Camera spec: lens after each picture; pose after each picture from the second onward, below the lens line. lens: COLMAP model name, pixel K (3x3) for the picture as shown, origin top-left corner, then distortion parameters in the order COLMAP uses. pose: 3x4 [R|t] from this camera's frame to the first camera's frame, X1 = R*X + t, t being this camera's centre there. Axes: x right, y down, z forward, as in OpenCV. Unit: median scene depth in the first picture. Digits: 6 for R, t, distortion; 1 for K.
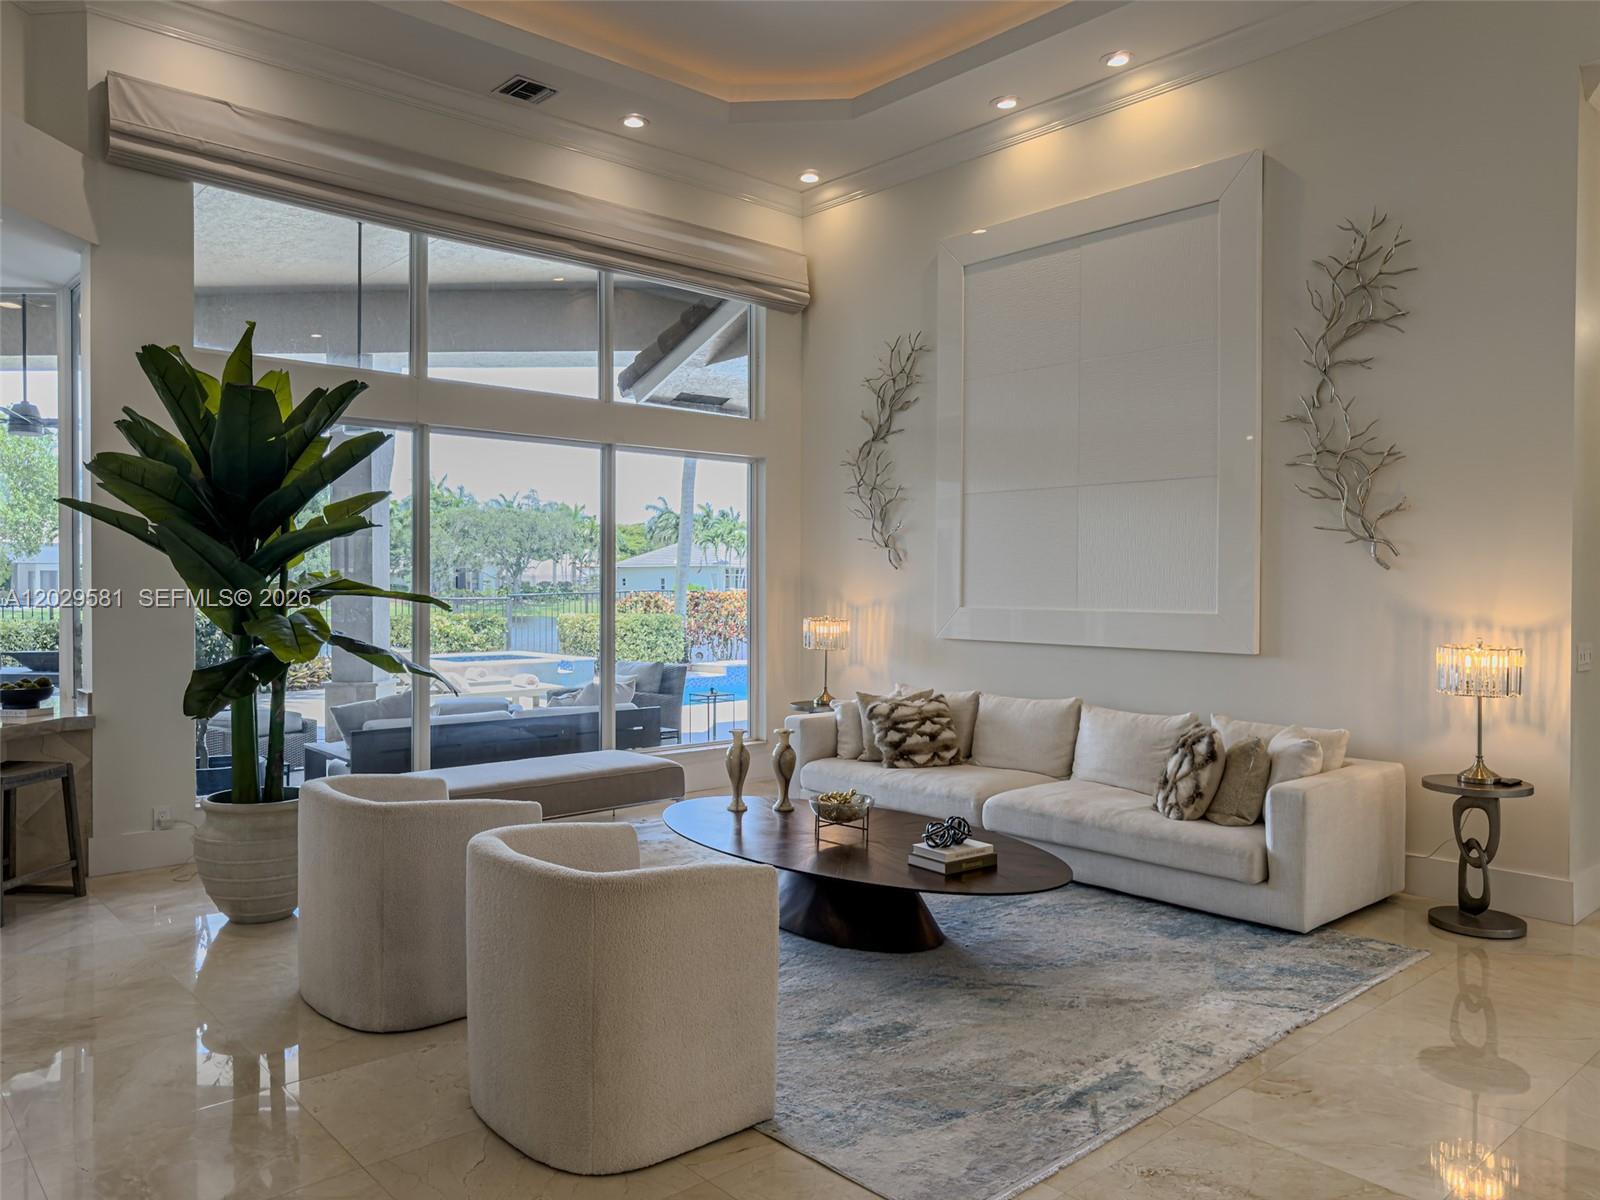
lens RADIAL K [[1153.9, 0, 796.3], [0, 1153.9, 597.0], [0, 0, 1]] dist [0.012055, -0.027316]
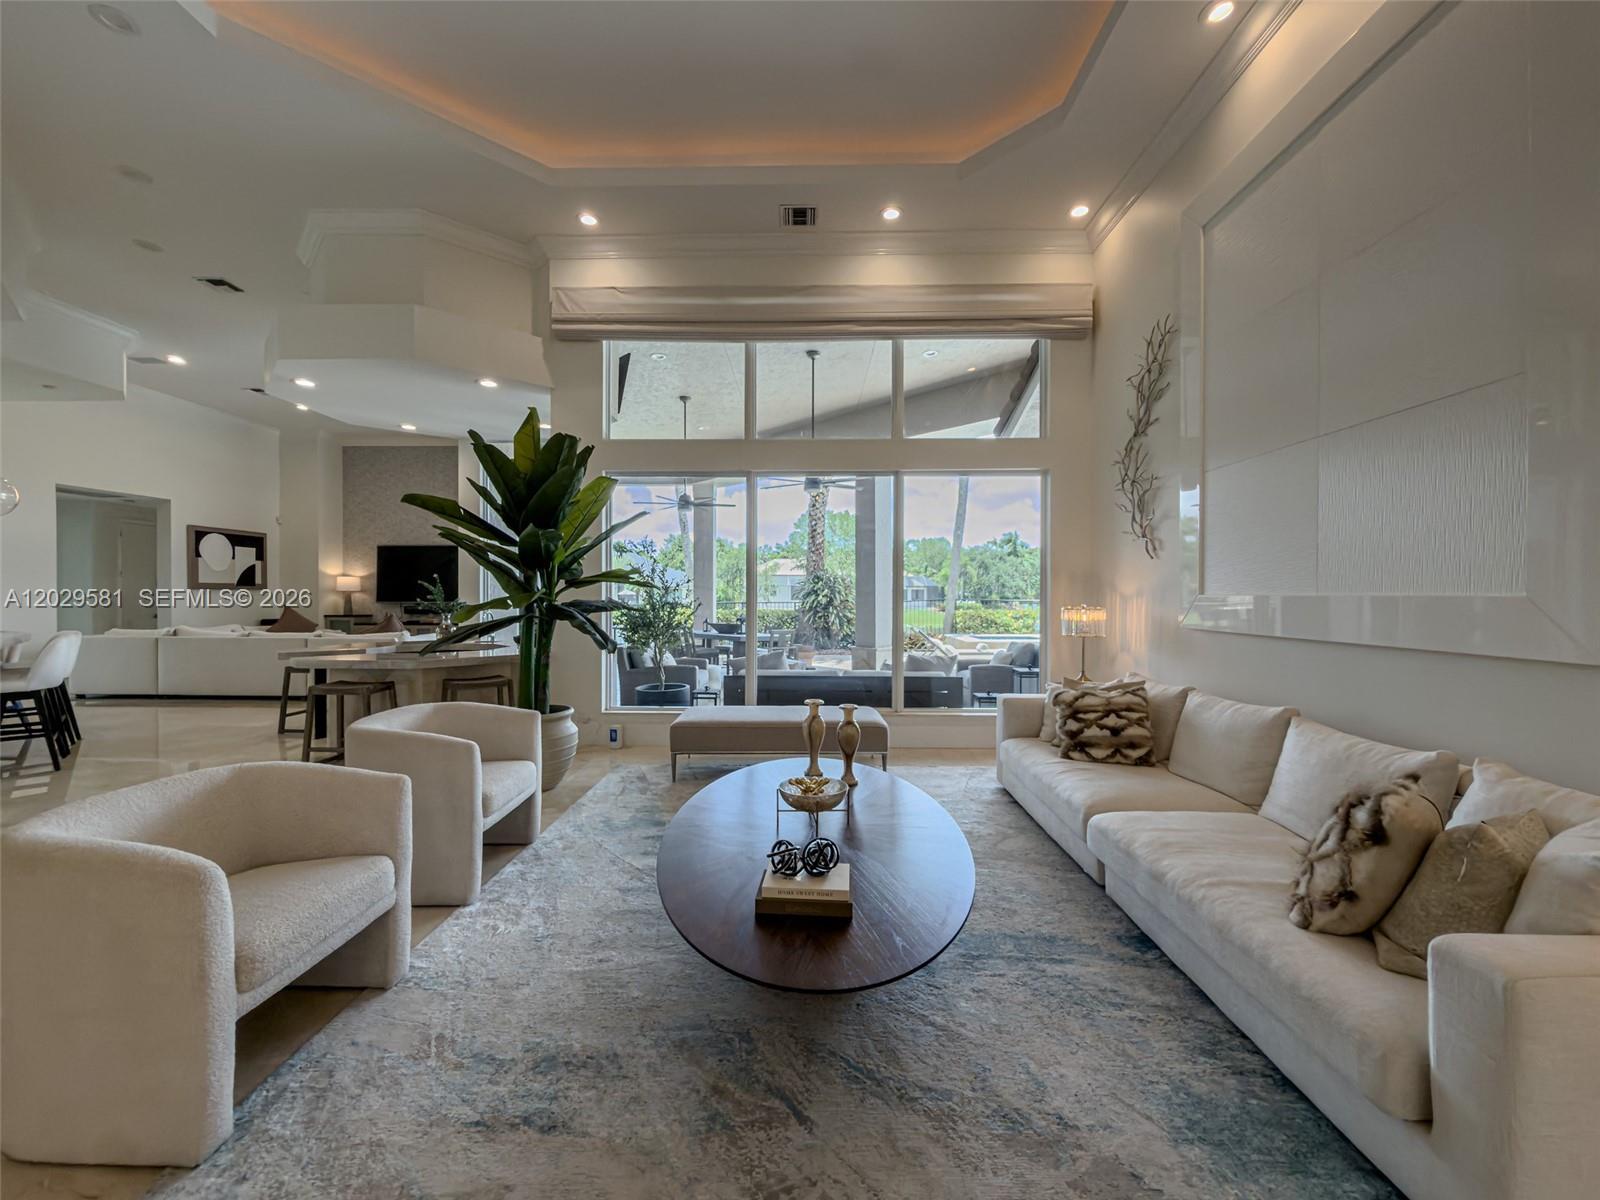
lens RADIAL K [[644.1, 0, 800.0], [0, 644.1, 600.0], [0, 0, 1]] dist [-0.000561, 0.000165]
pose [[0.731209, 0.001381, -0.682152, 0.339968], [-0.006189, 0.999970, -0.004609, 0.022171], [0.682125, 0.007592, 0.731196, 0.526500]]
